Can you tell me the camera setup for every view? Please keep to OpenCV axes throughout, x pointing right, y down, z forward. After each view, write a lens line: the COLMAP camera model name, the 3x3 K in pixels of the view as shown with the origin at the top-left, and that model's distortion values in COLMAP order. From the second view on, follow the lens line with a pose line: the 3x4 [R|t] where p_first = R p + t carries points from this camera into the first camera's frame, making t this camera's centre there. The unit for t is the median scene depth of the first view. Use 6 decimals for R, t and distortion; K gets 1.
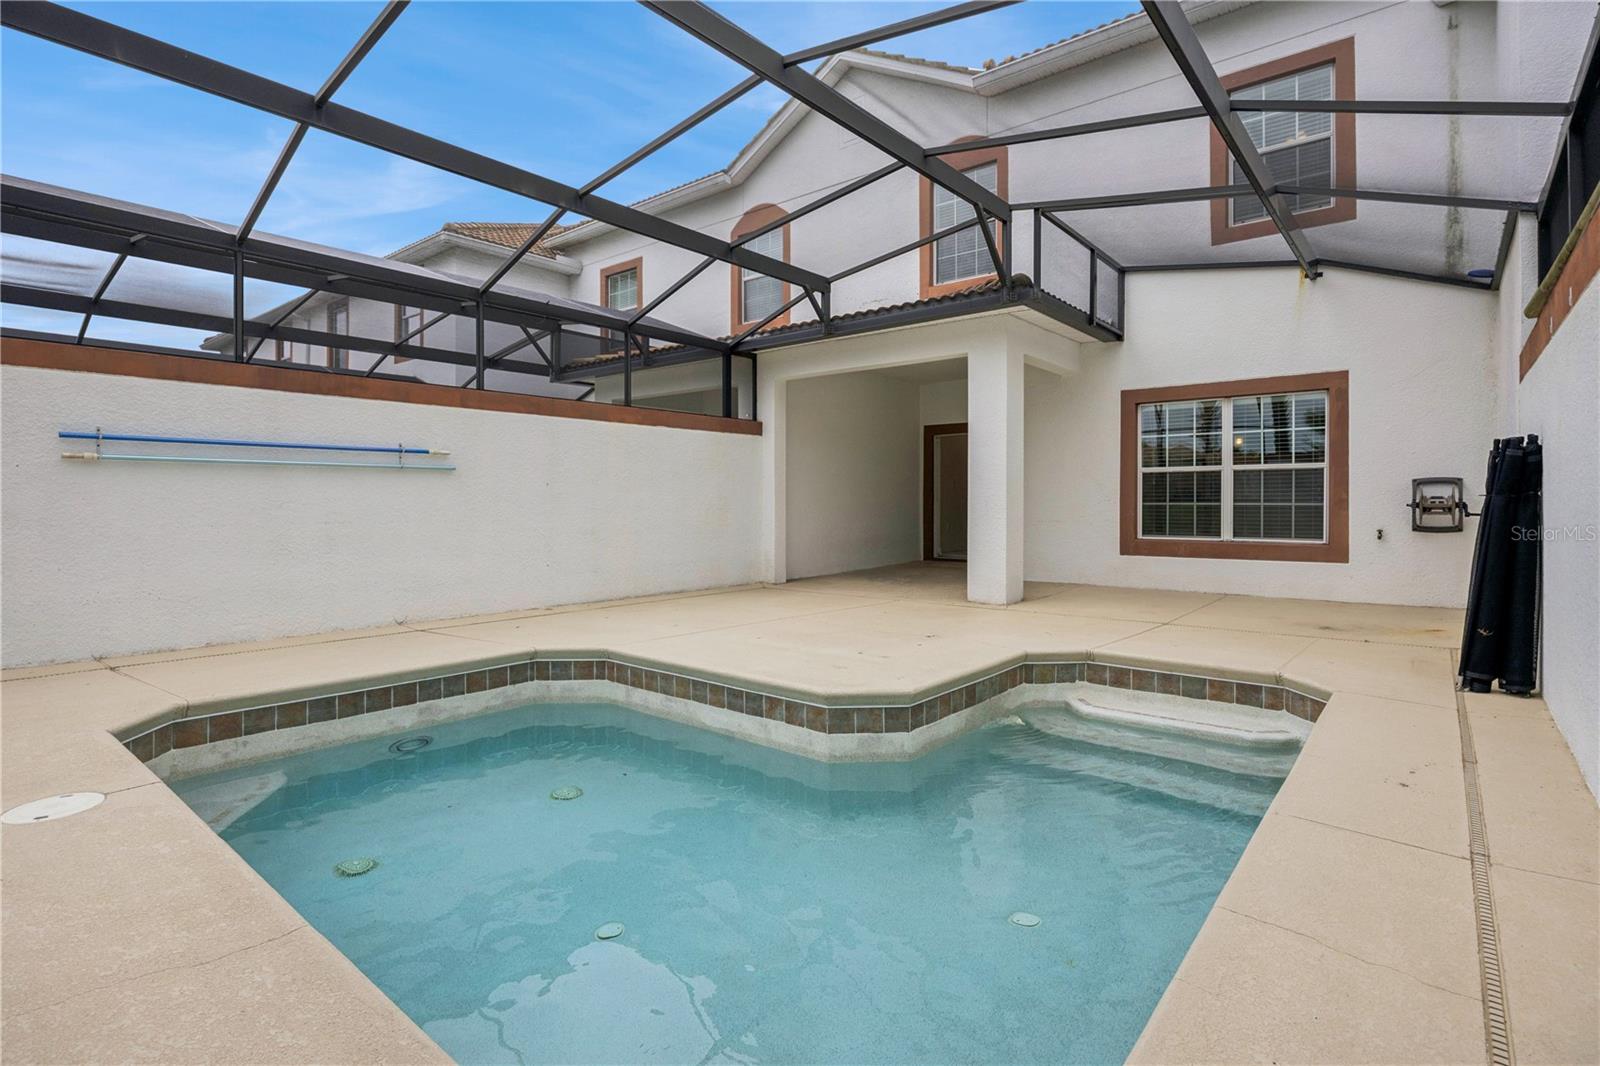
lens RADIAL K [[821.7, 0, 780.1], [0, 821.7, 504.4], [0, 0, 1]] dist [-0.006703, -0.000794]
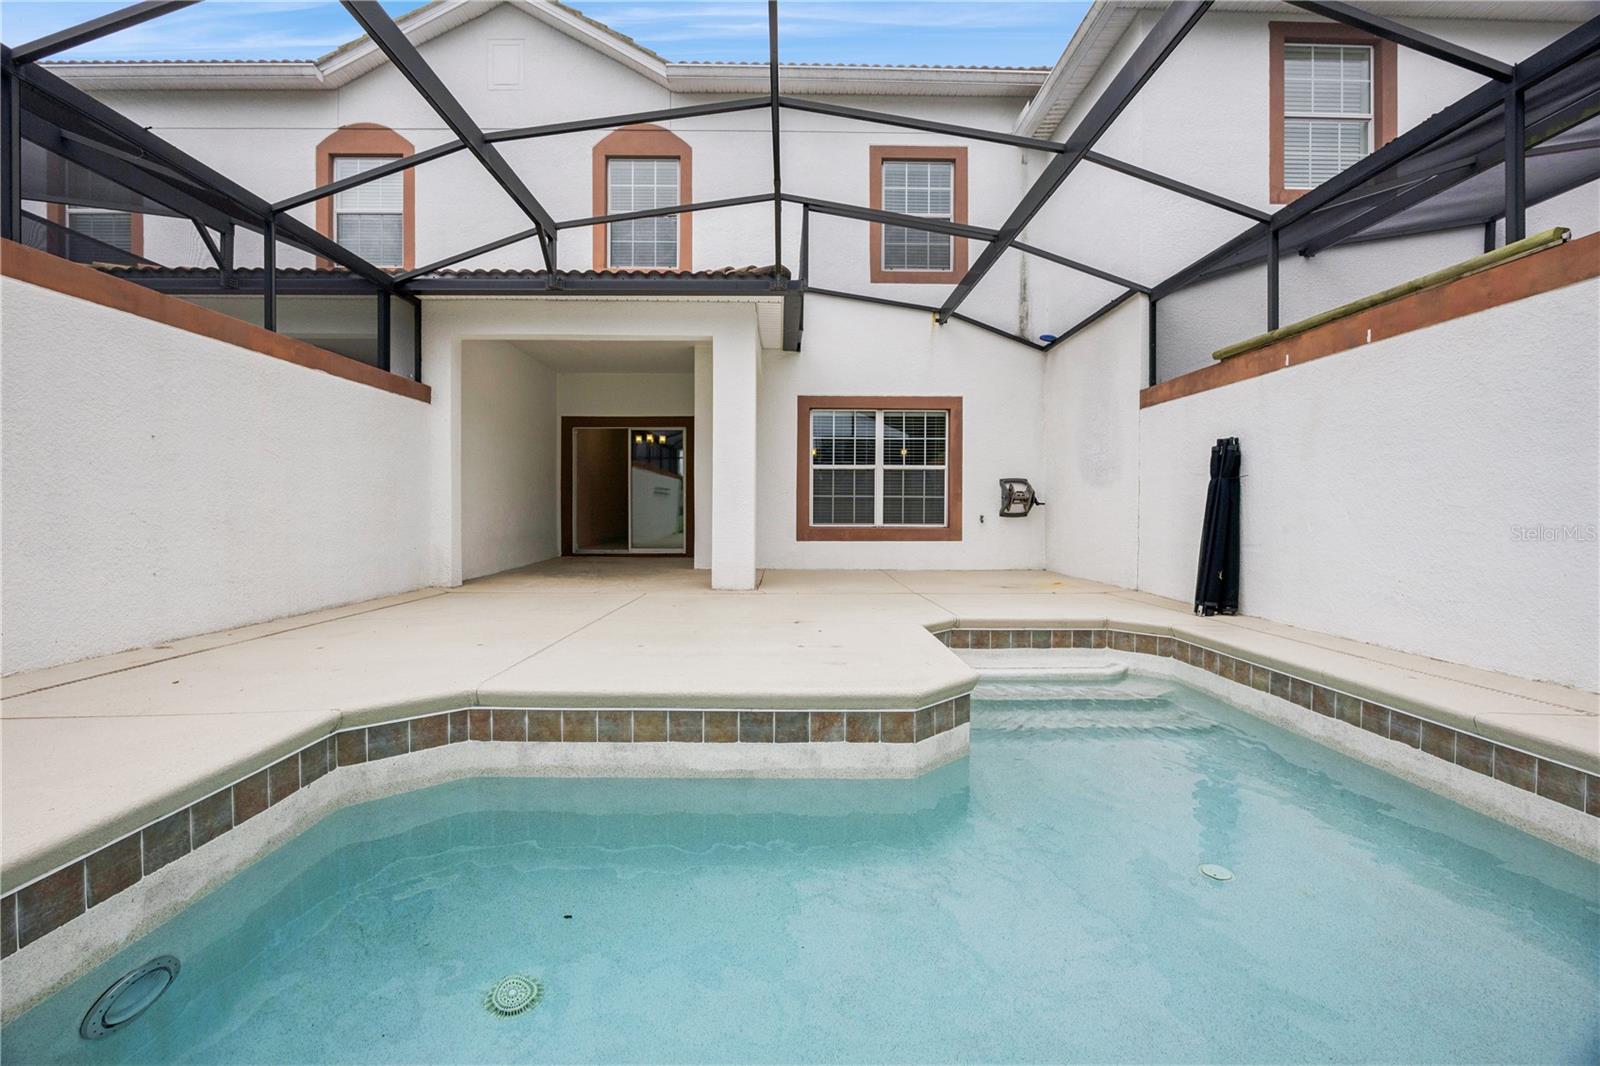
lens RADIAL K [[709.6, 0, 800.5], [0, 709.6, 523.4], [0, 0, 1]] dist [-0.014879, 0.000742]
pose [[0.739952, -0.005080, 0.672641, -0.261917], [-0.002201, 0.999948, 0.009973, 0.030049], [-0.672657, -0.008860, 0.739902, 0.299123]]
